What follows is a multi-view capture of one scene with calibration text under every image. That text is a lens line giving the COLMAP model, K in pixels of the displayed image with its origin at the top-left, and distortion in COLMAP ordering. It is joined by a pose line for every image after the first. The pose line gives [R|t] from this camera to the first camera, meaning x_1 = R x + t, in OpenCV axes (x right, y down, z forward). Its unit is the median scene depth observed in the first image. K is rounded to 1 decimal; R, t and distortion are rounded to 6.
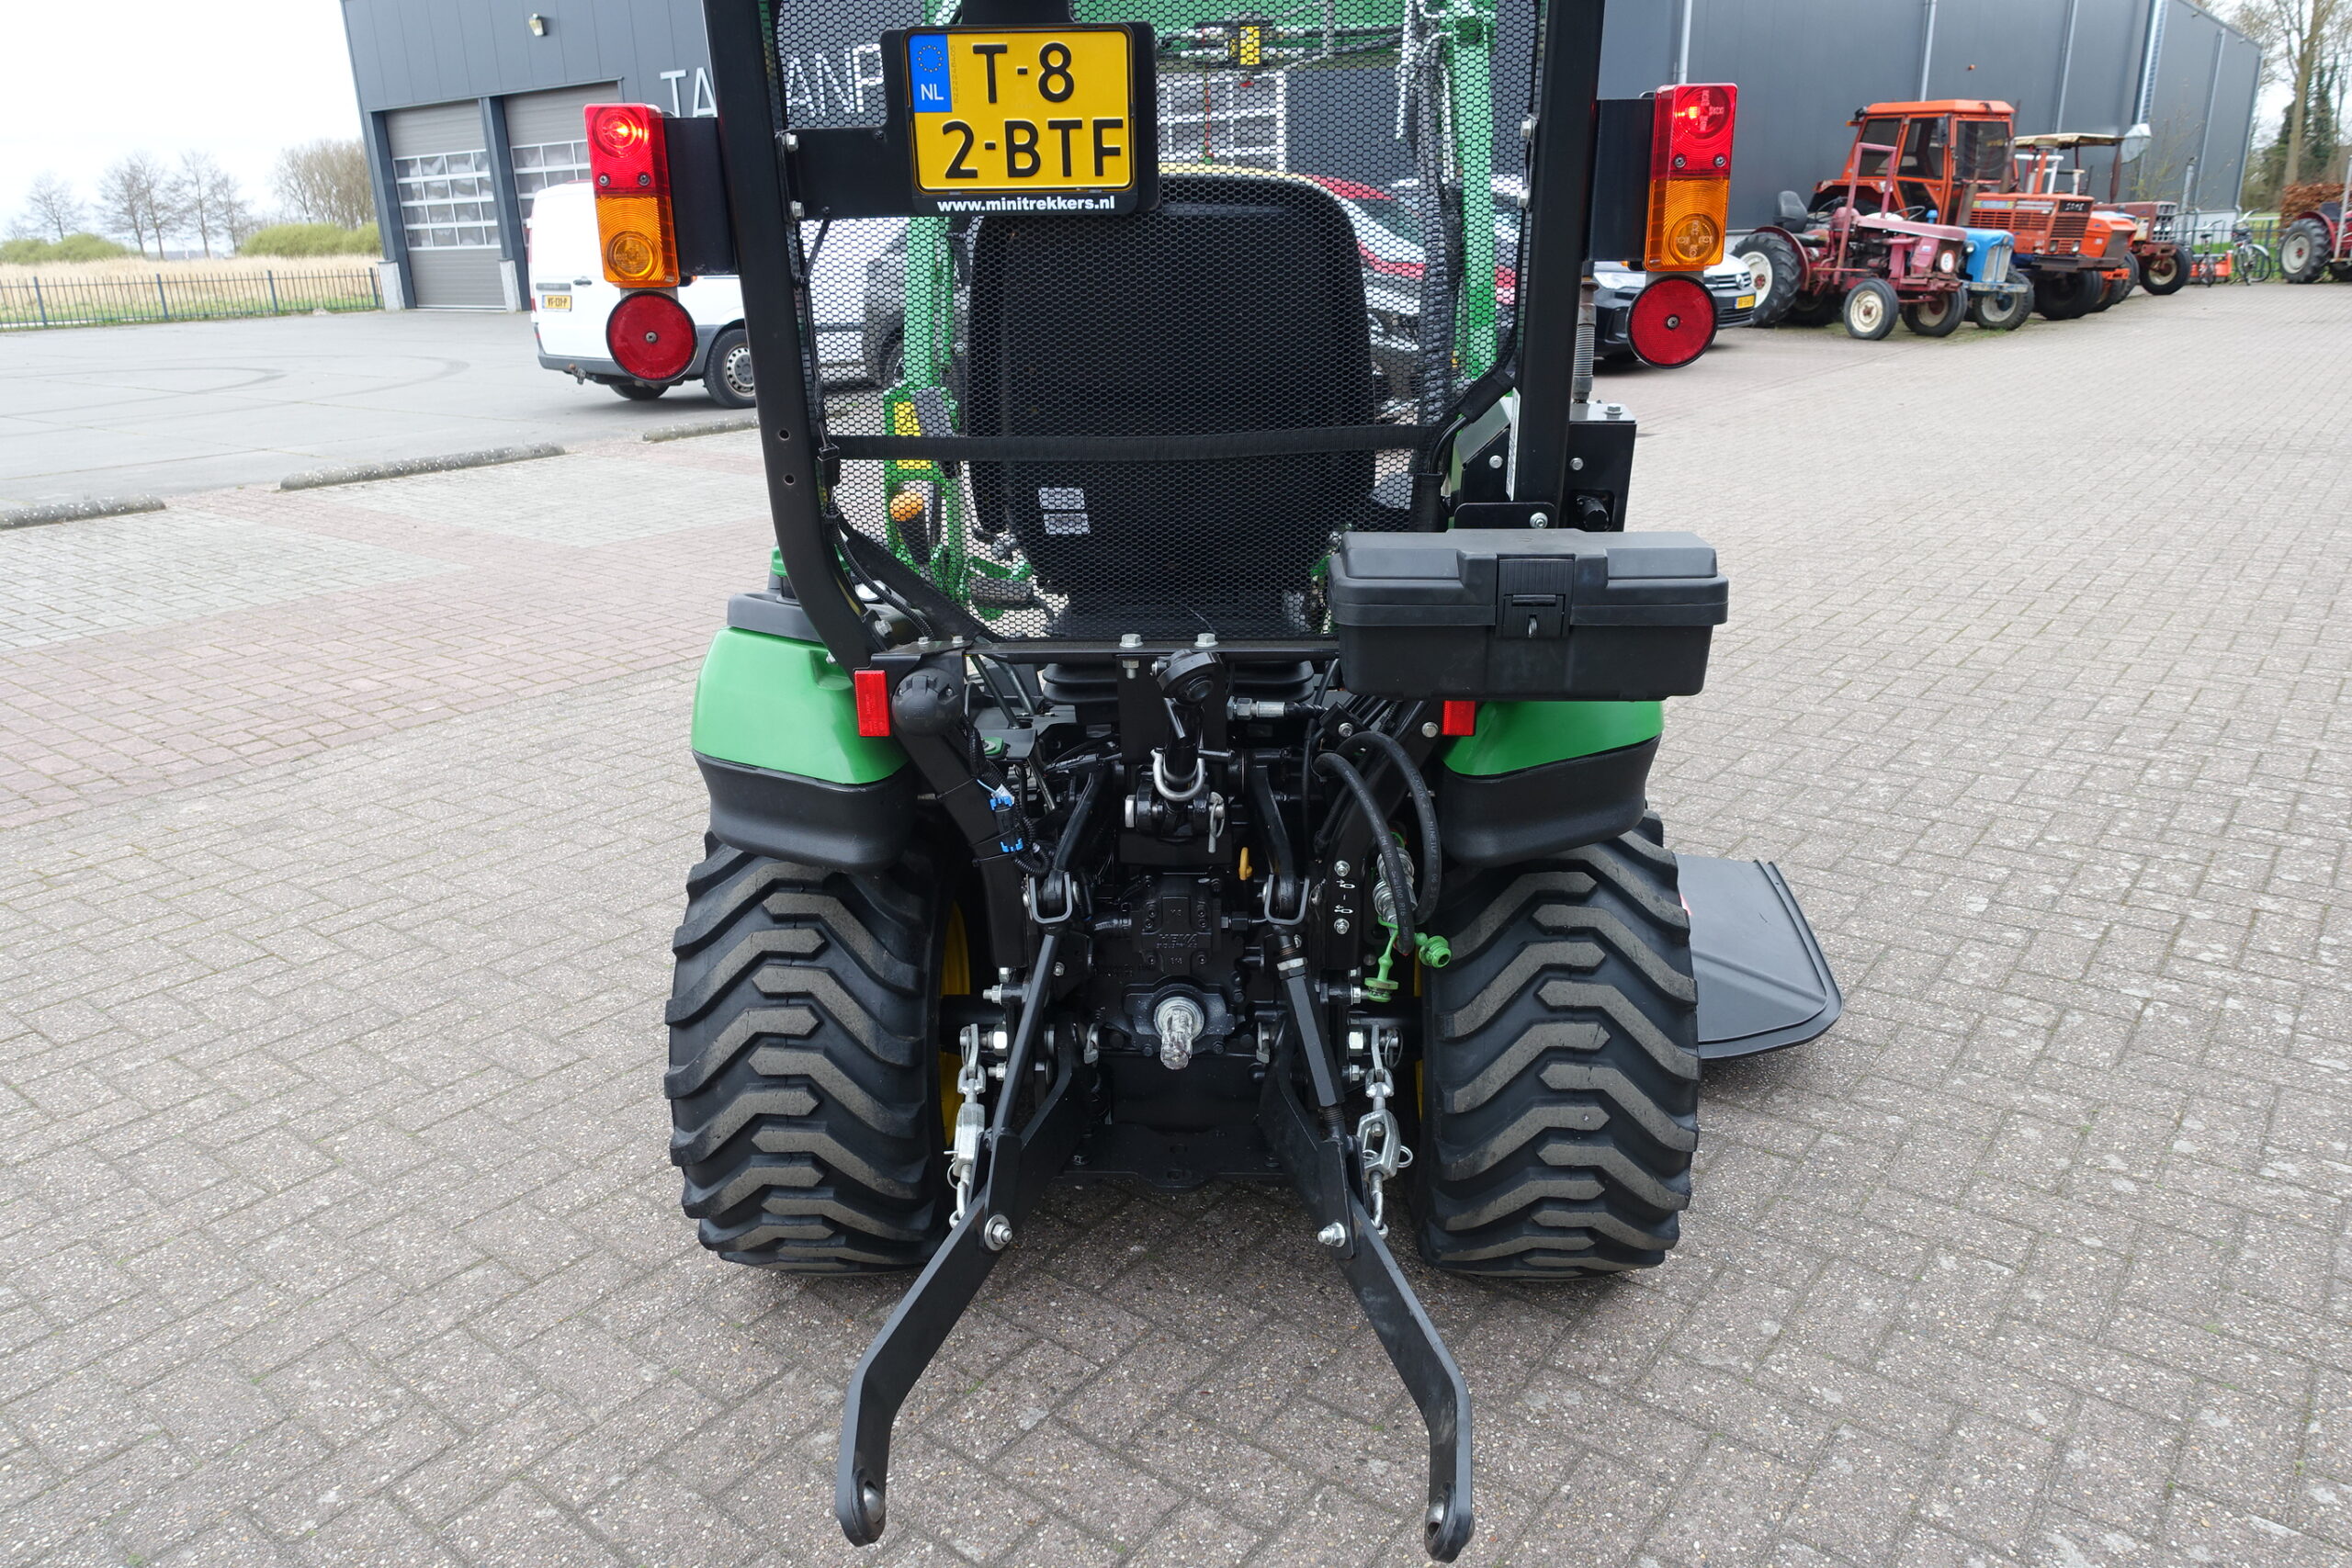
lens RADIAL K [[1621.5, 0, 1175.2], [0, 1621.5, 790.8], [0, 0, 1]] dist [0.002287, -0.001290]
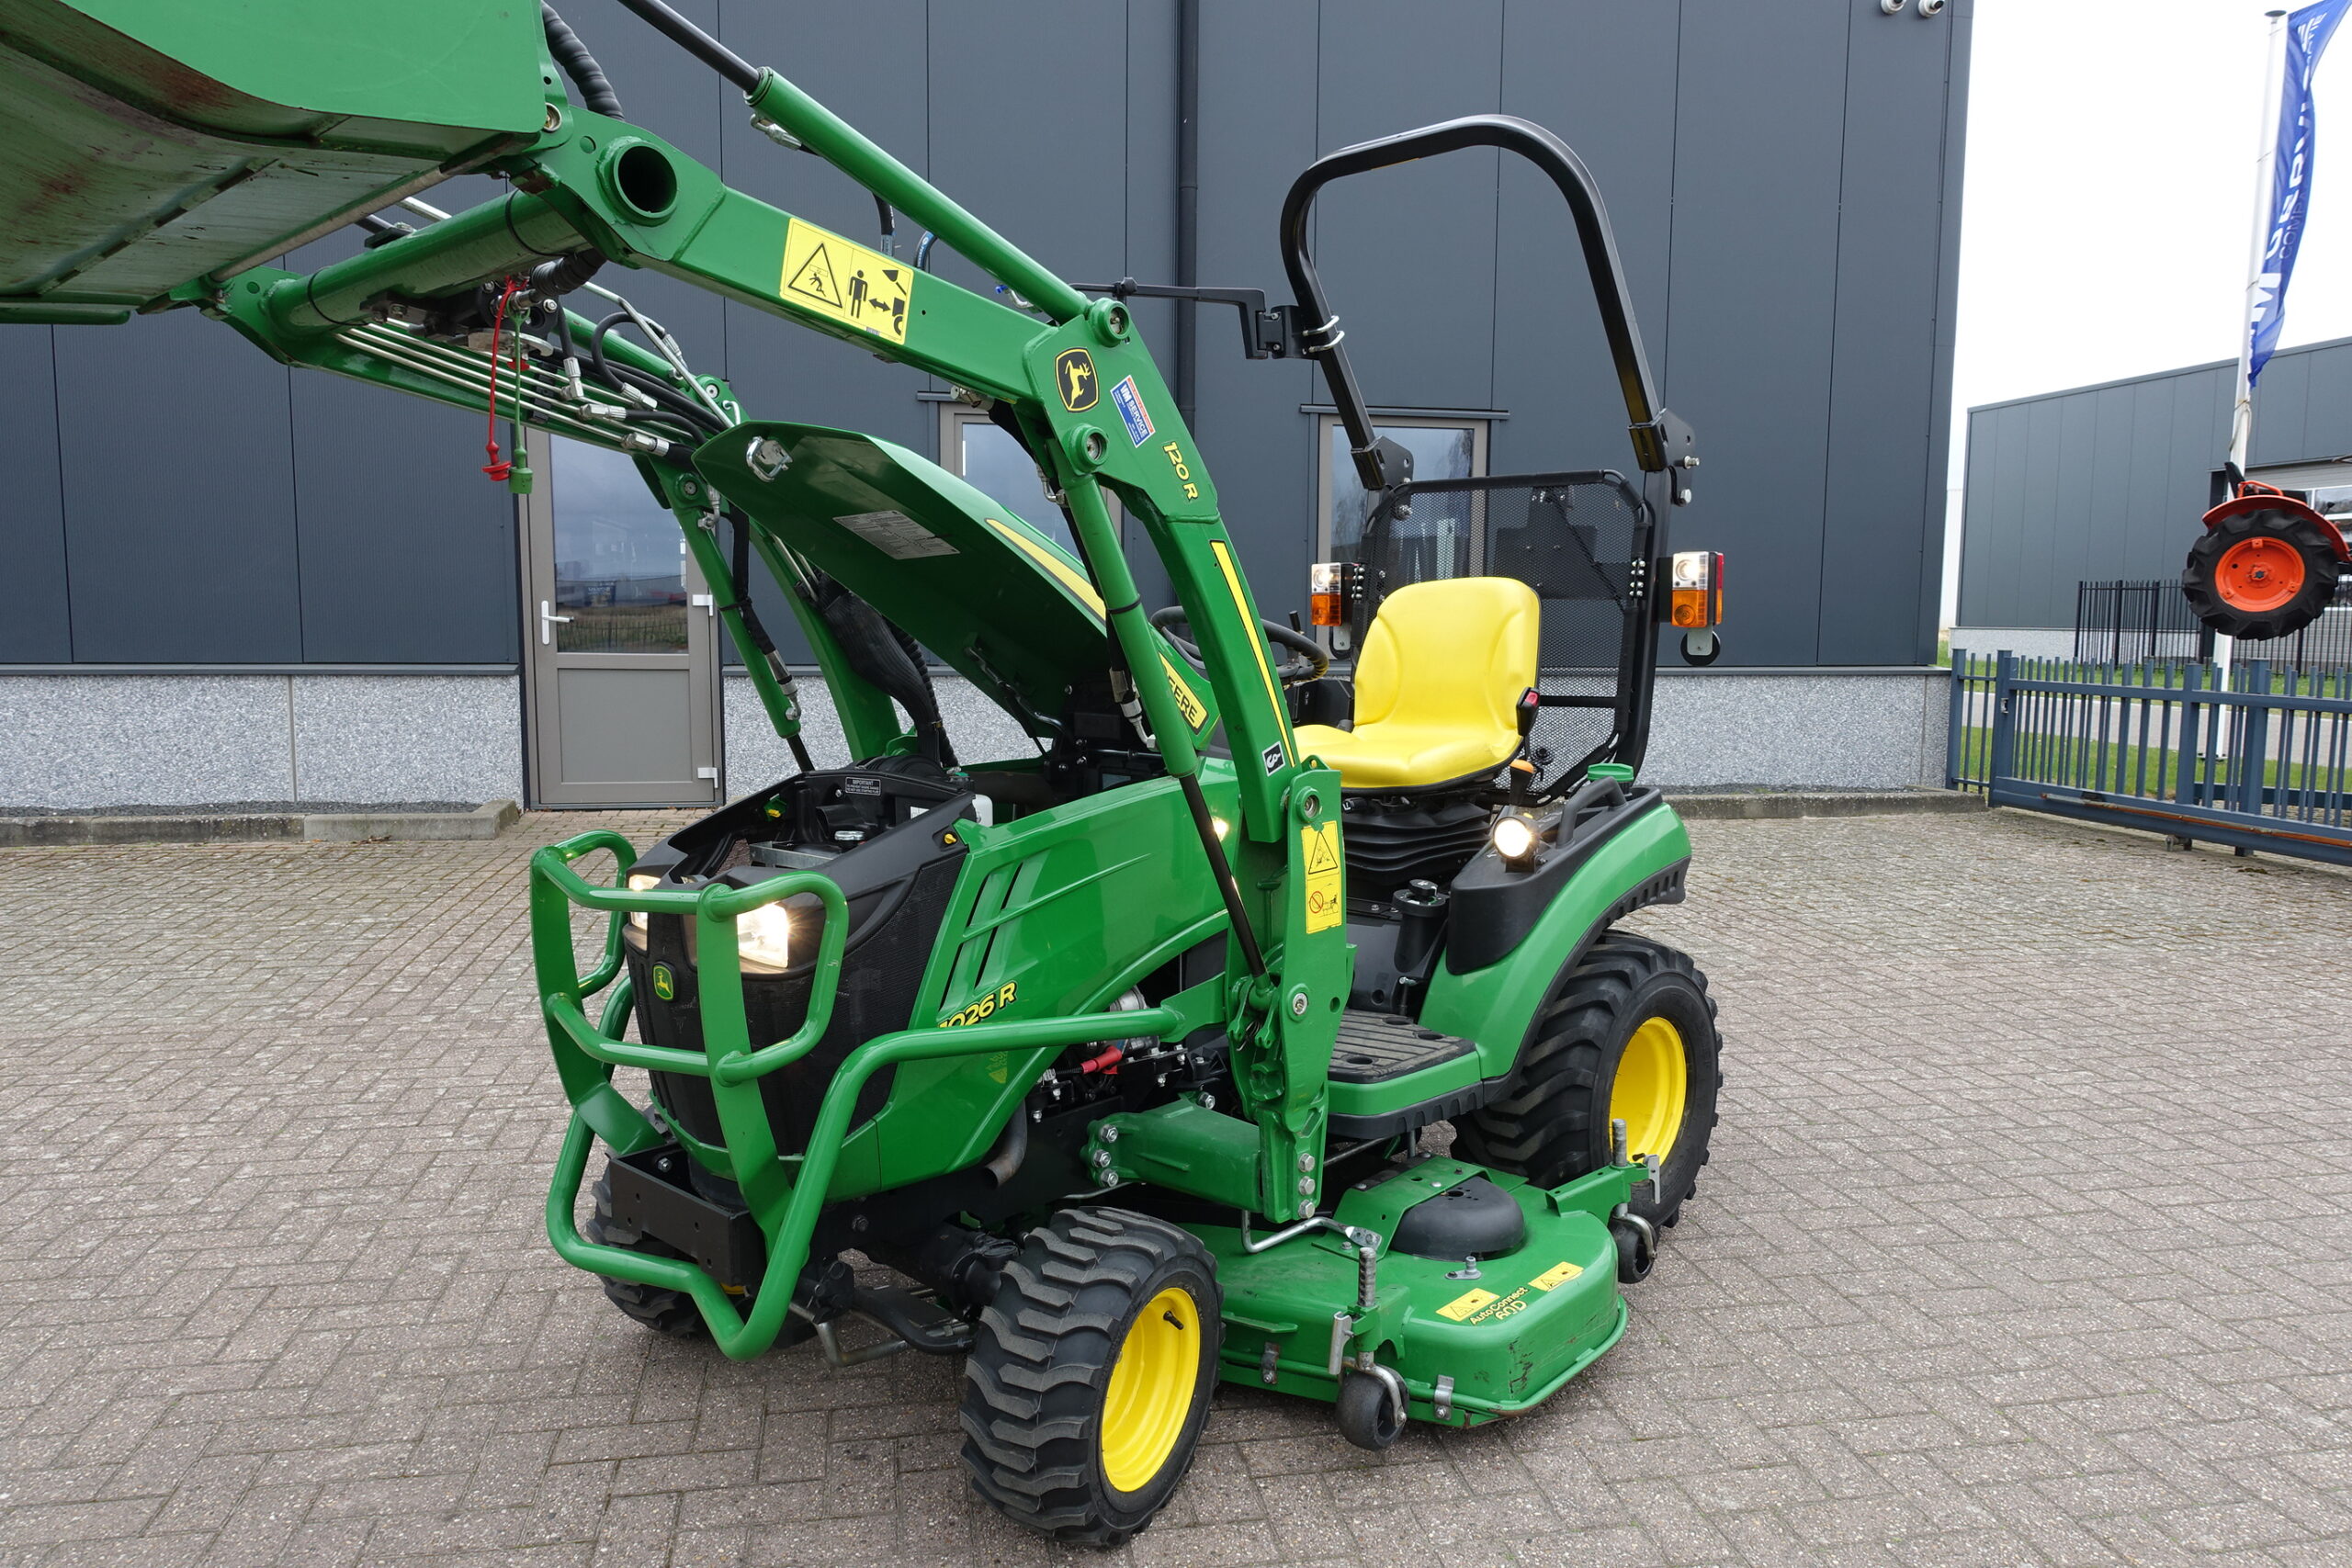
lens RADIAL K [[1618.6, 0, 1177.9], [0, 1618.6, 795.1], [0, 0, 1]] dist [-0.002153, 0.004676]
pose [[-0.752468, -0.052841, 0.656506, -1.006697], [0.222455, 0.917810, 0.328845, -0.790716], [-0.619924, 0.393488, -0.678868, 2.425780]]
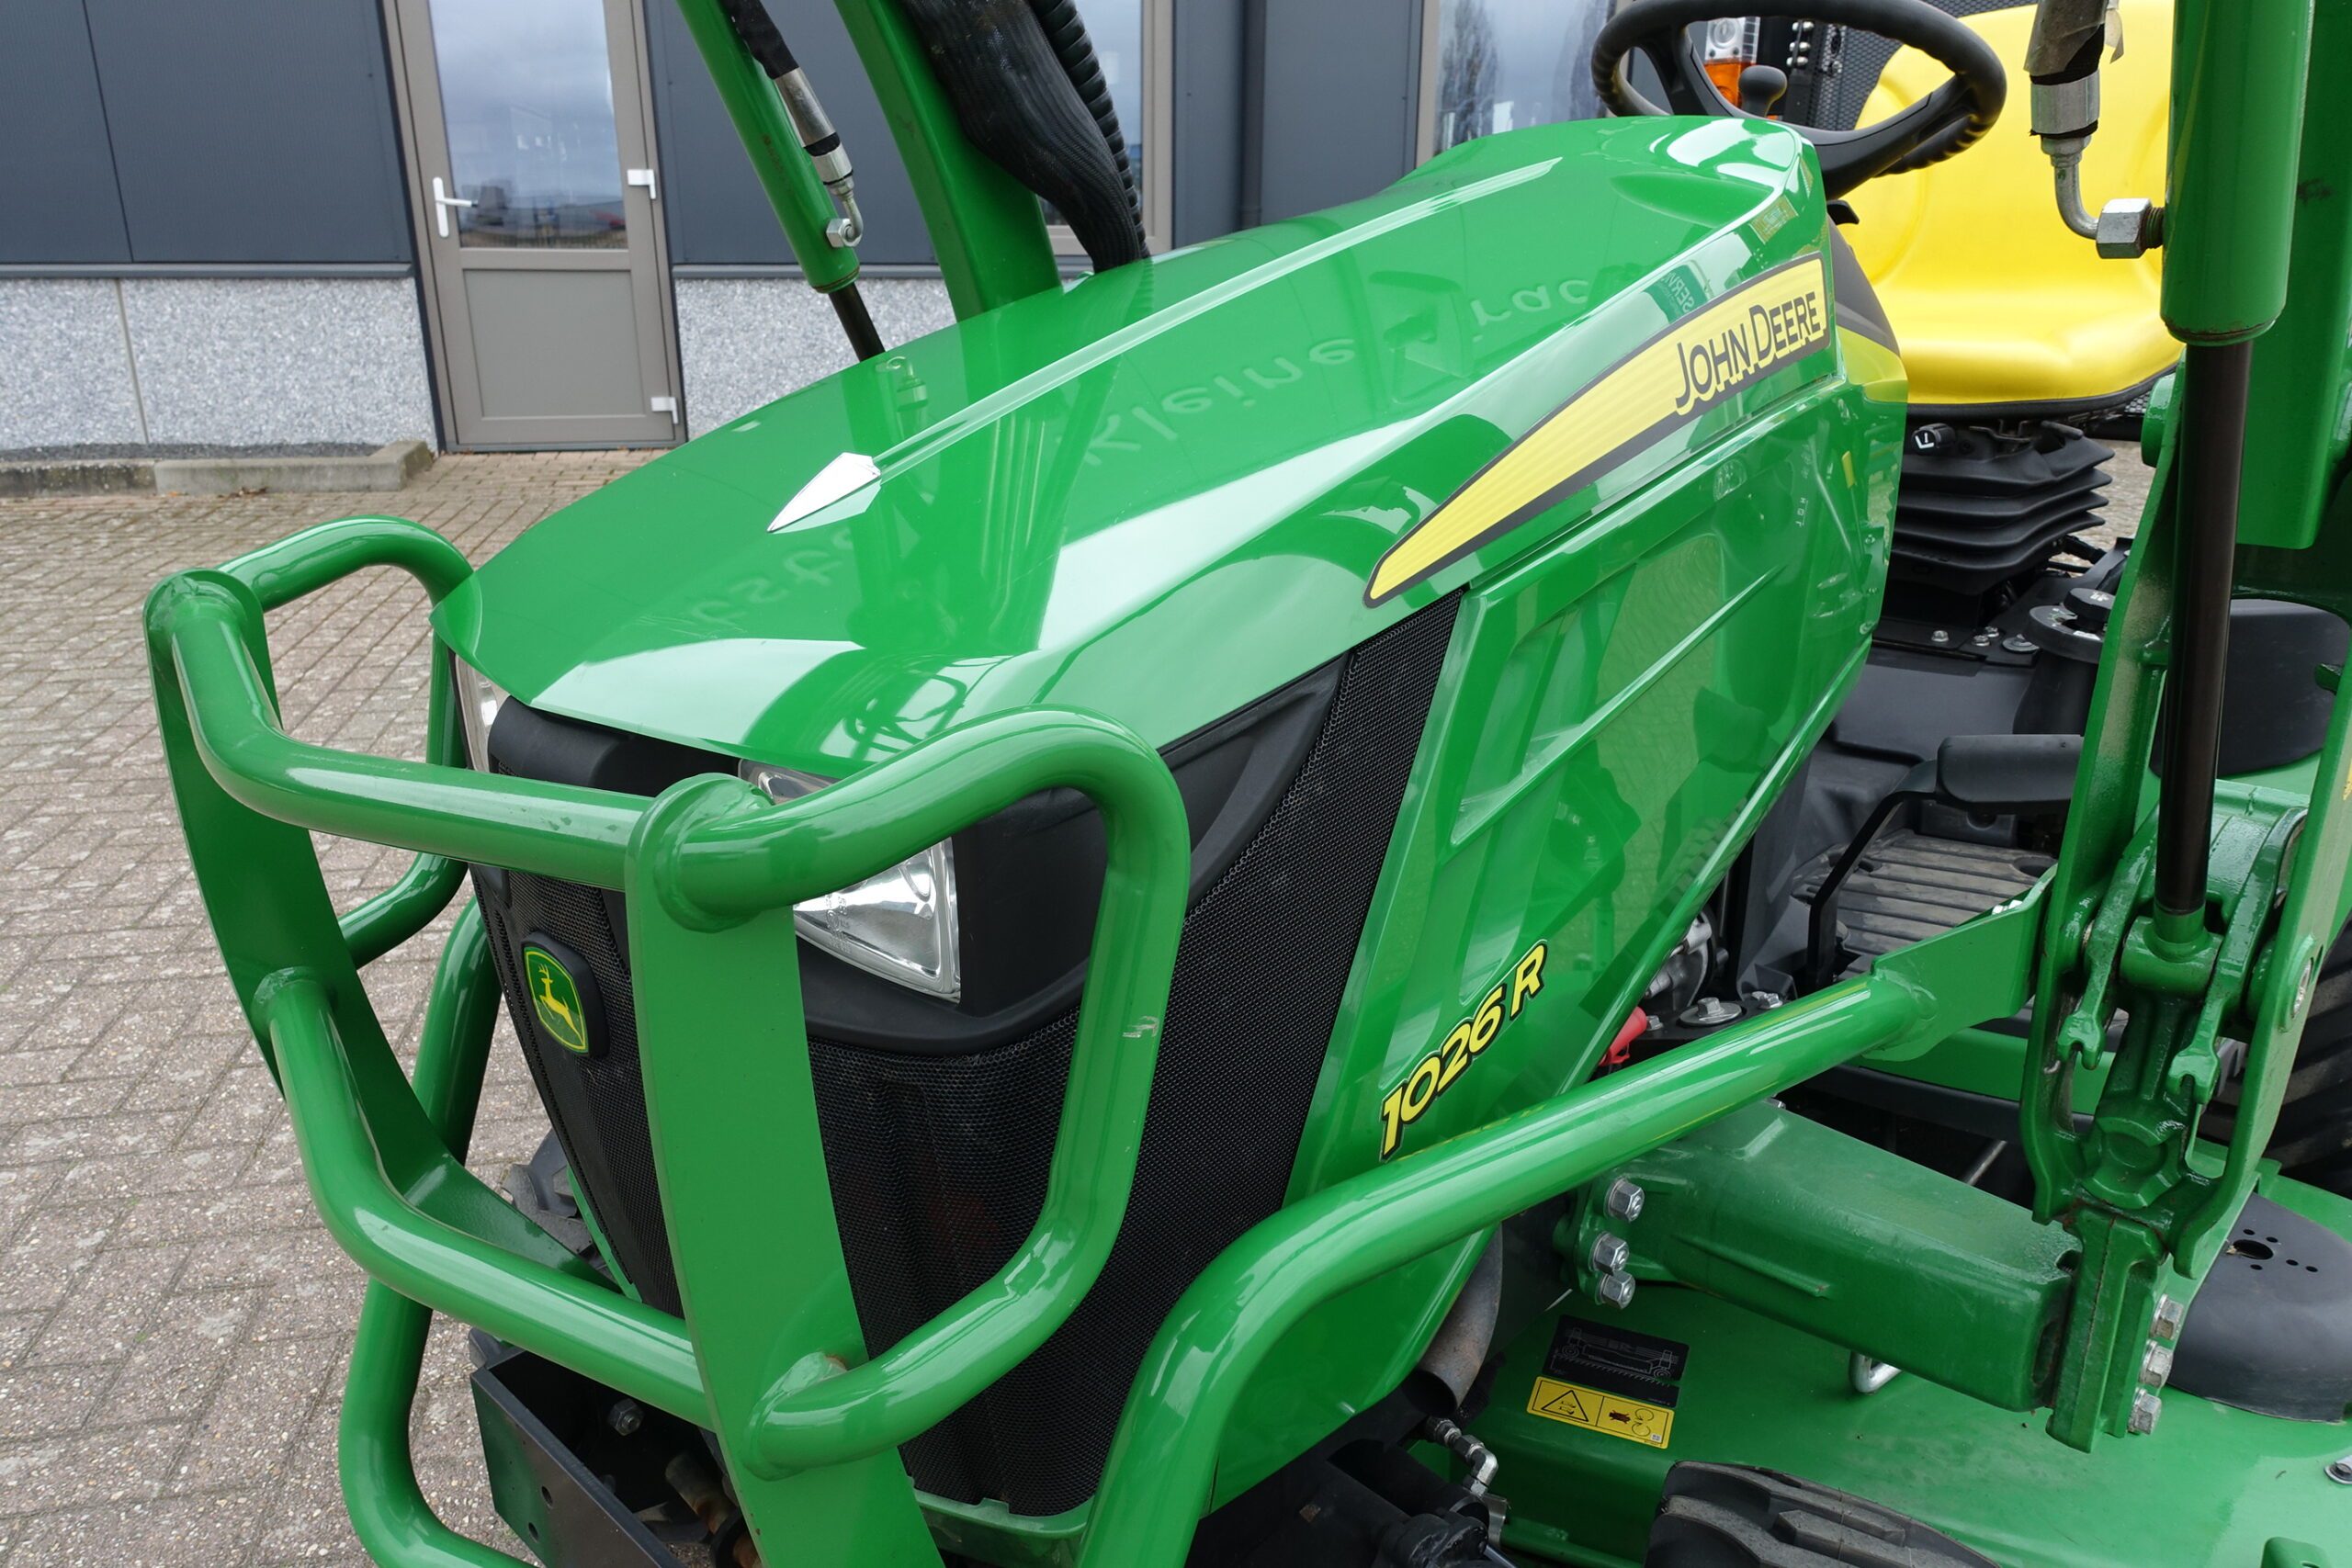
lens RADIAL K [[1627.0, 0, 1180.8], [0, 1627.0, 792.7], [0, 0, 1]] dist [0.003251, -0.006296]
pose [[-0.763057, -0.187185, 0.618632, -0.240051], [0.222192, 0.822838, 0.523038, -0.552147], [-0.606938, 0.536563, -0.586282, 1.985205]]
